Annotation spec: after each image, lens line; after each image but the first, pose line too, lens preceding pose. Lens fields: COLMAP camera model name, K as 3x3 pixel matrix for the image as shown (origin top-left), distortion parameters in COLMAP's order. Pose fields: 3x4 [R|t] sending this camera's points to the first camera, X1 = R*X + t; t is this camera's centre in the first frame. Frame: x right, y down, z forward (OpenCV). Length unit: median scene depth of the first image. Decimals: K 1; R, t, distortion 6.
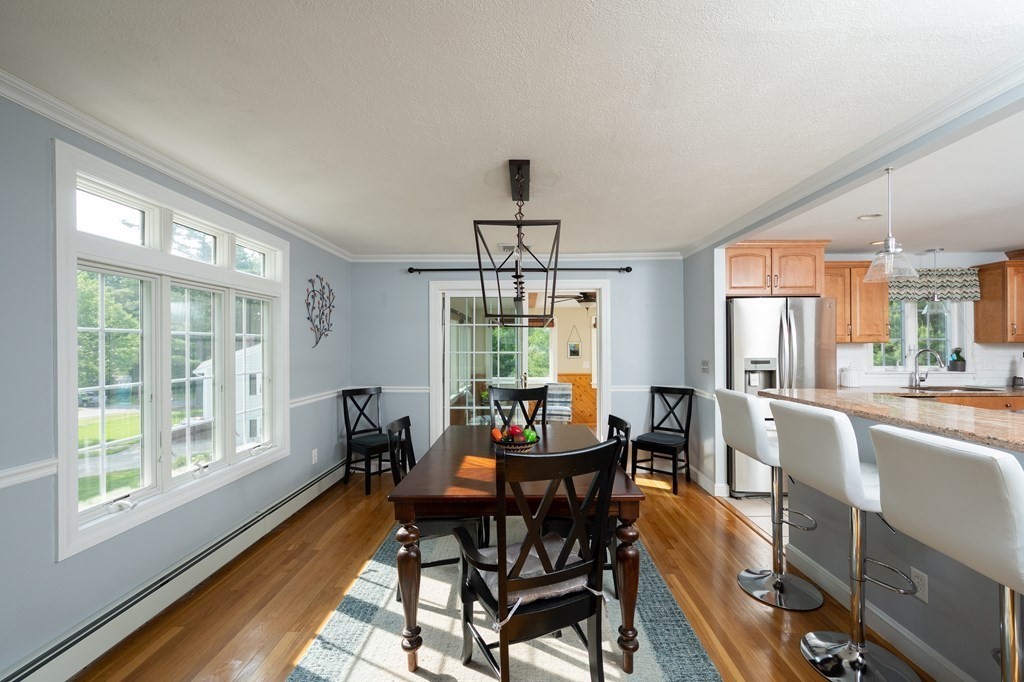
lens RADIAL K [[440.1, 0, 518.2], [0, 440.1, 347.4], [0, 0, 1]] dist [0.002778, 0.000843]
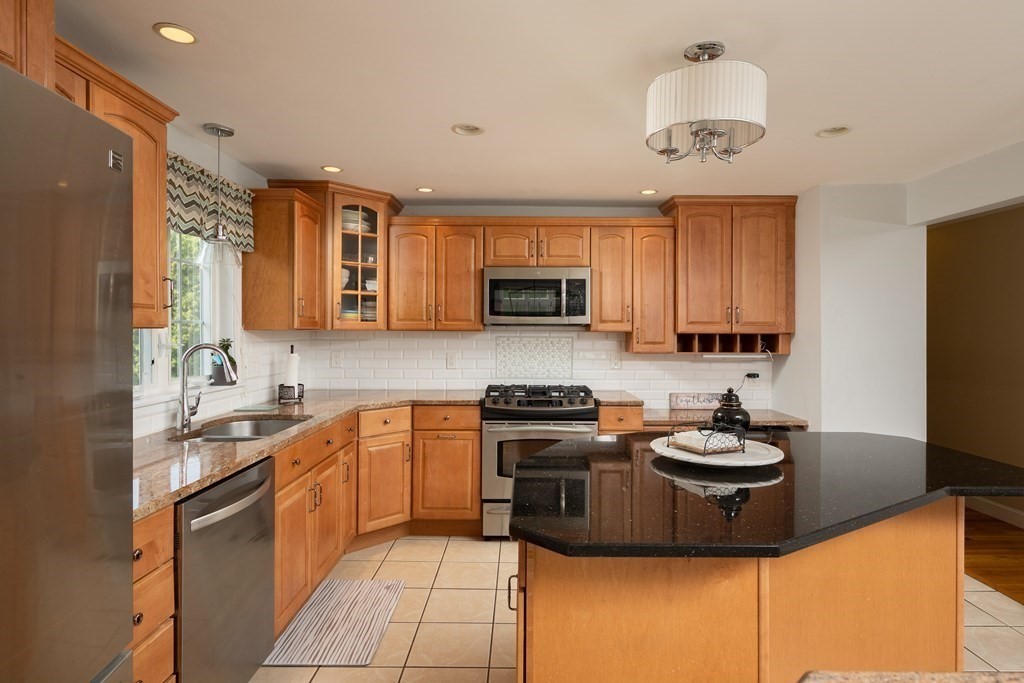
lens RADIAL K [[543.6, 0, 522.1], [0, 543.6, 329.2], [0, 0, 1]] dist [-0.005252, 0.000540]
pose [[-0.010220, 0.004911, 0.999936, 0.361576], [-0.005208, 0.999974, -0.004964, -0.008944], [-0.999934, -0.005258, -0.010194, 0.669350]]
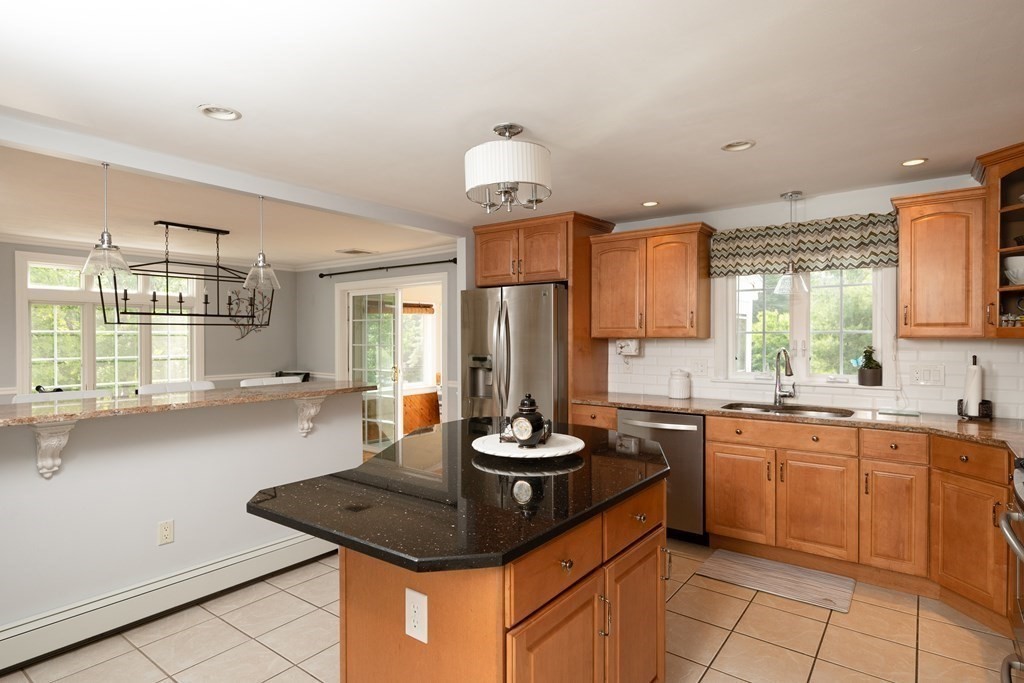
lens RADIAL K [[543.6, 0, 509.0], [0, 543.6, 340.2], [0, 0, 1]] dist [-0.005252, 0.000540]
pose [[0.799771, 0.008212, -0.600249, 1.066929], [-0.002341, 0.999941, 0.010561, -0.013969], [0.600301, -0.007041, 0.799743, 0.110343]]
